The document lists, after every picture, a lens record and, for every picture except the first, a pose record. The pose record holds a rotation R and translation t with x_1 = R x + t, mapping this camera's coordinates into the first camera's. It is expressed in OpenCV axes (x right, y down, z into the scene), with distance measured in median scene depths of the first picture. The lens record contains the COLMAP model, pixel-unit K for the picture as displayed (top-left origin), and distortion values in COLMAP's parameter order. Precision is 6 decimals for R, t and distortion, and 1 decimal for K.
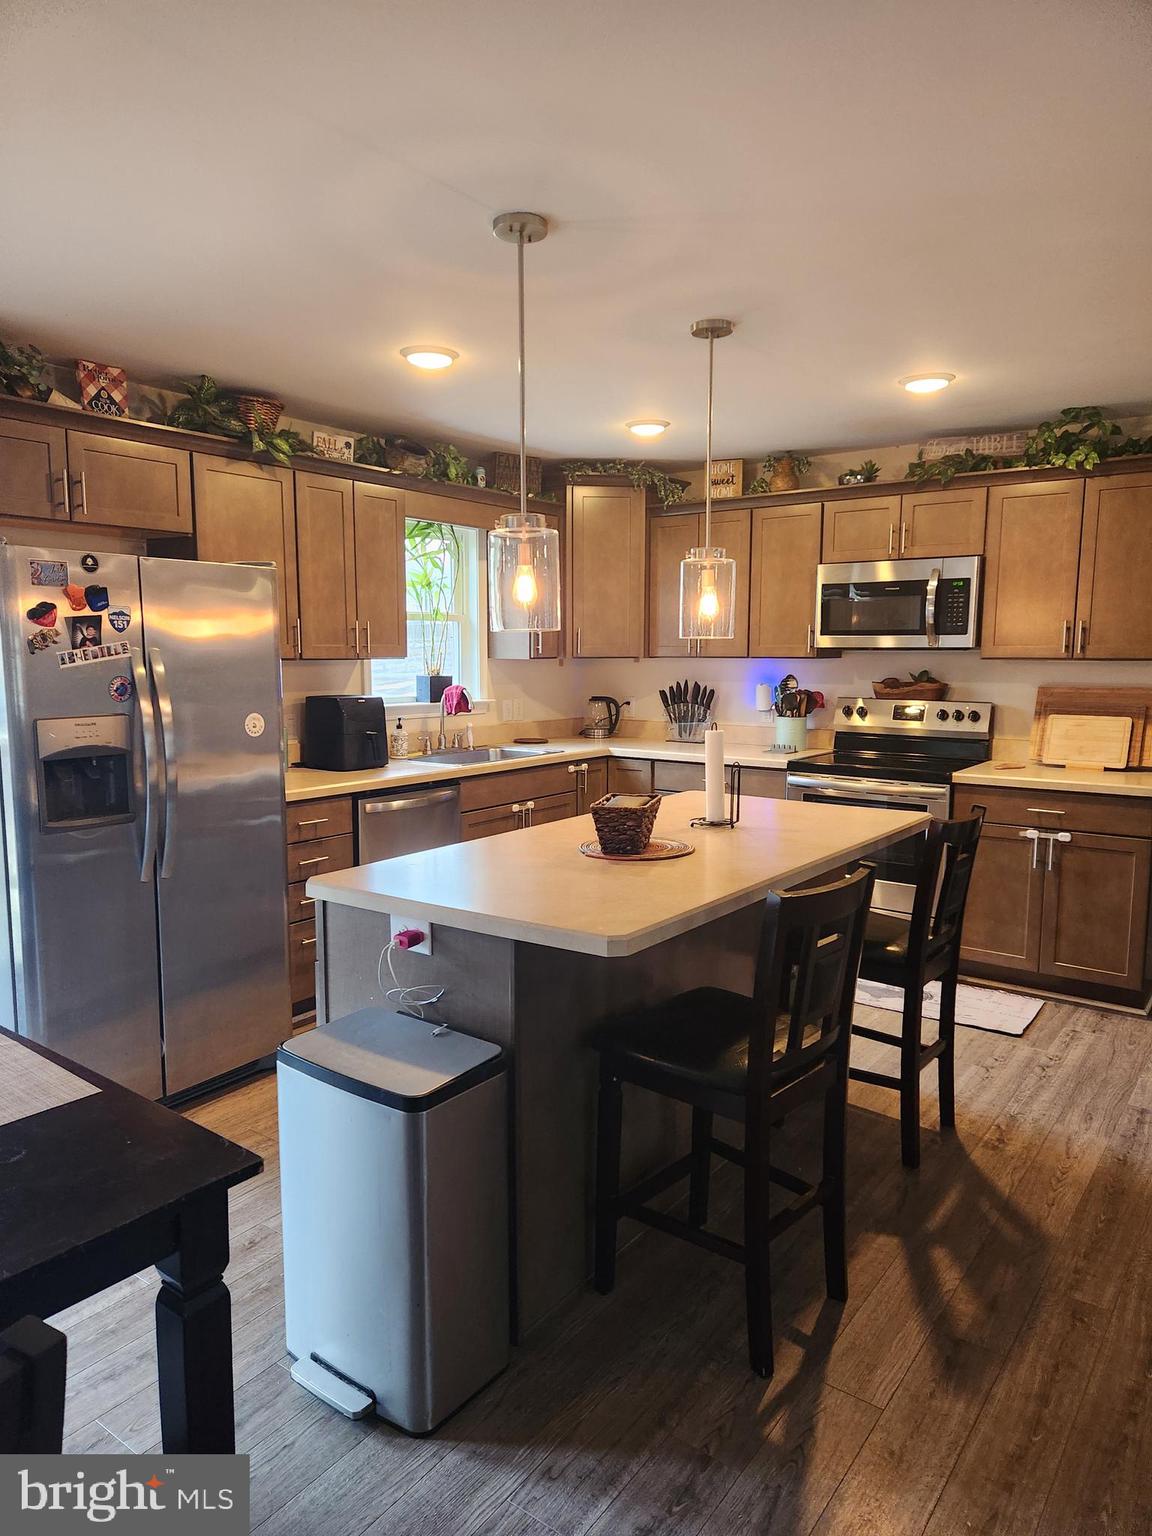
lens RADIAL K [[1027.8, 0, 580.1], [0, 1027.8, 773.9], [0, 0, 1]] dist [0.048212, -0.008866]
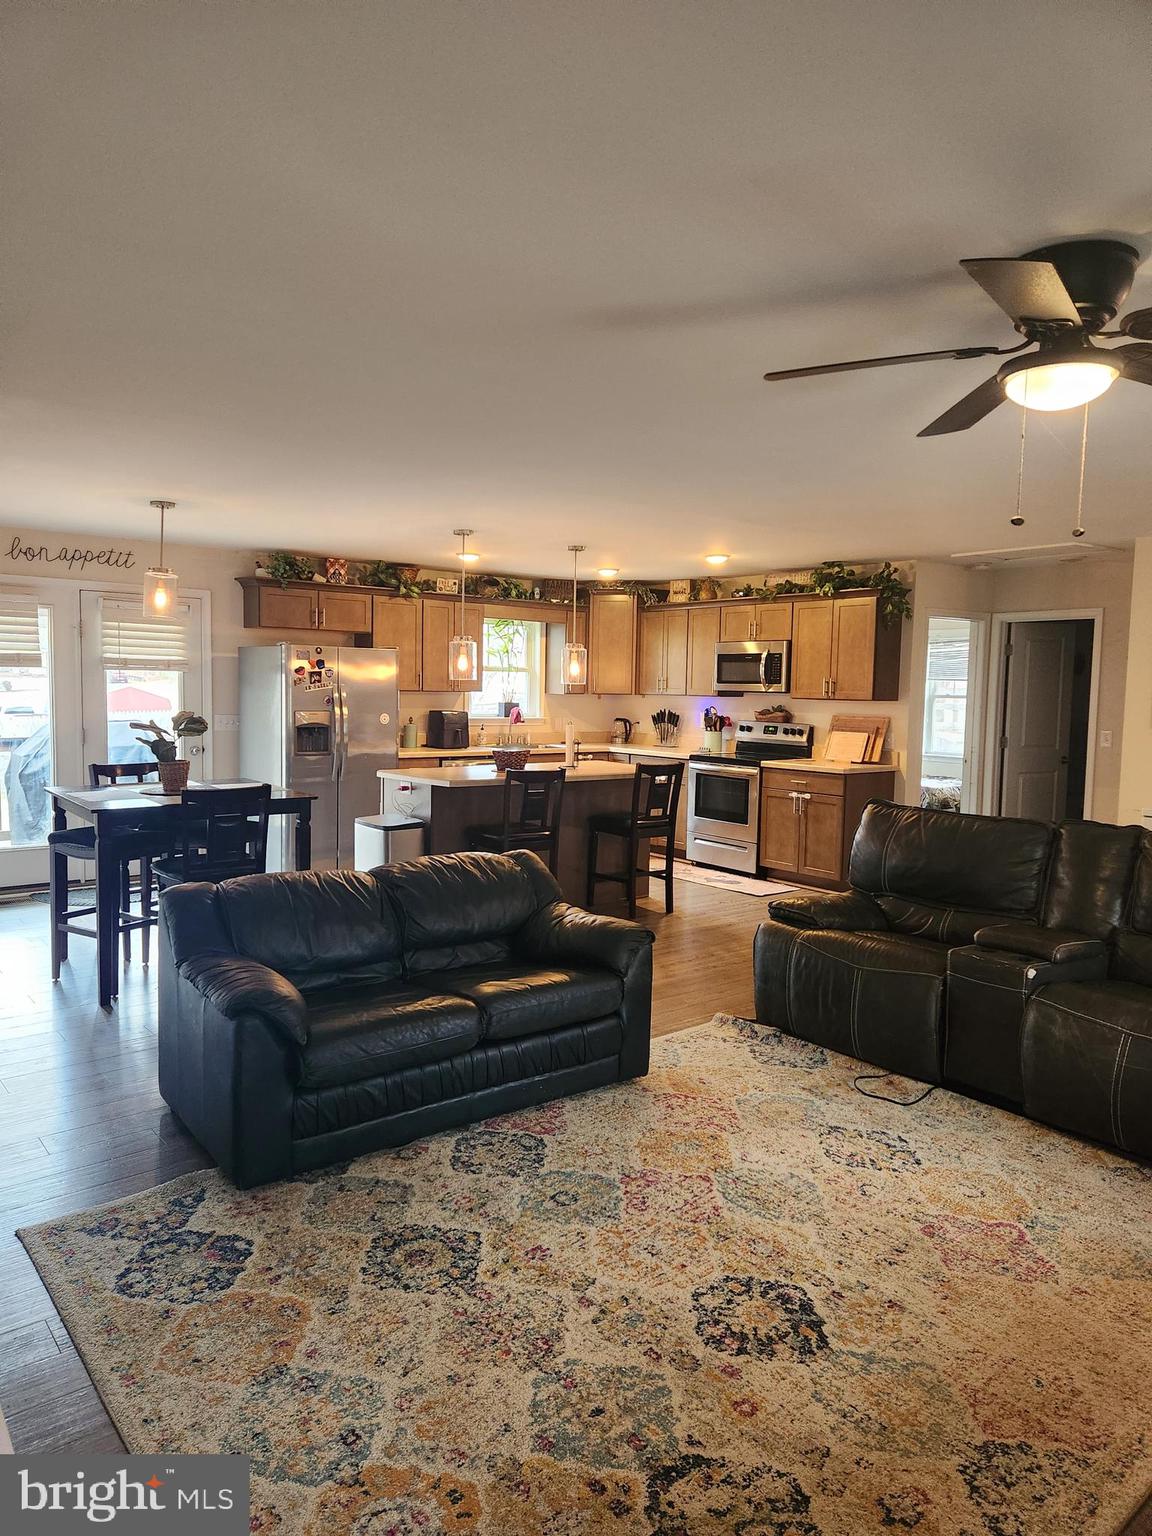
lens RADIAL K [[1027.8, 0, 574.4], [0, 1027.8, 763.8], [0, 0, 1]] dist [0.048212, -0.008866]
pose [[0.964328, 0.036520, -0.262178, 0.502174], [-0.049448, 0.997856, -0.042883, 0.093528], [0.260049, 0.054317, 0.964066, -0.780928]]
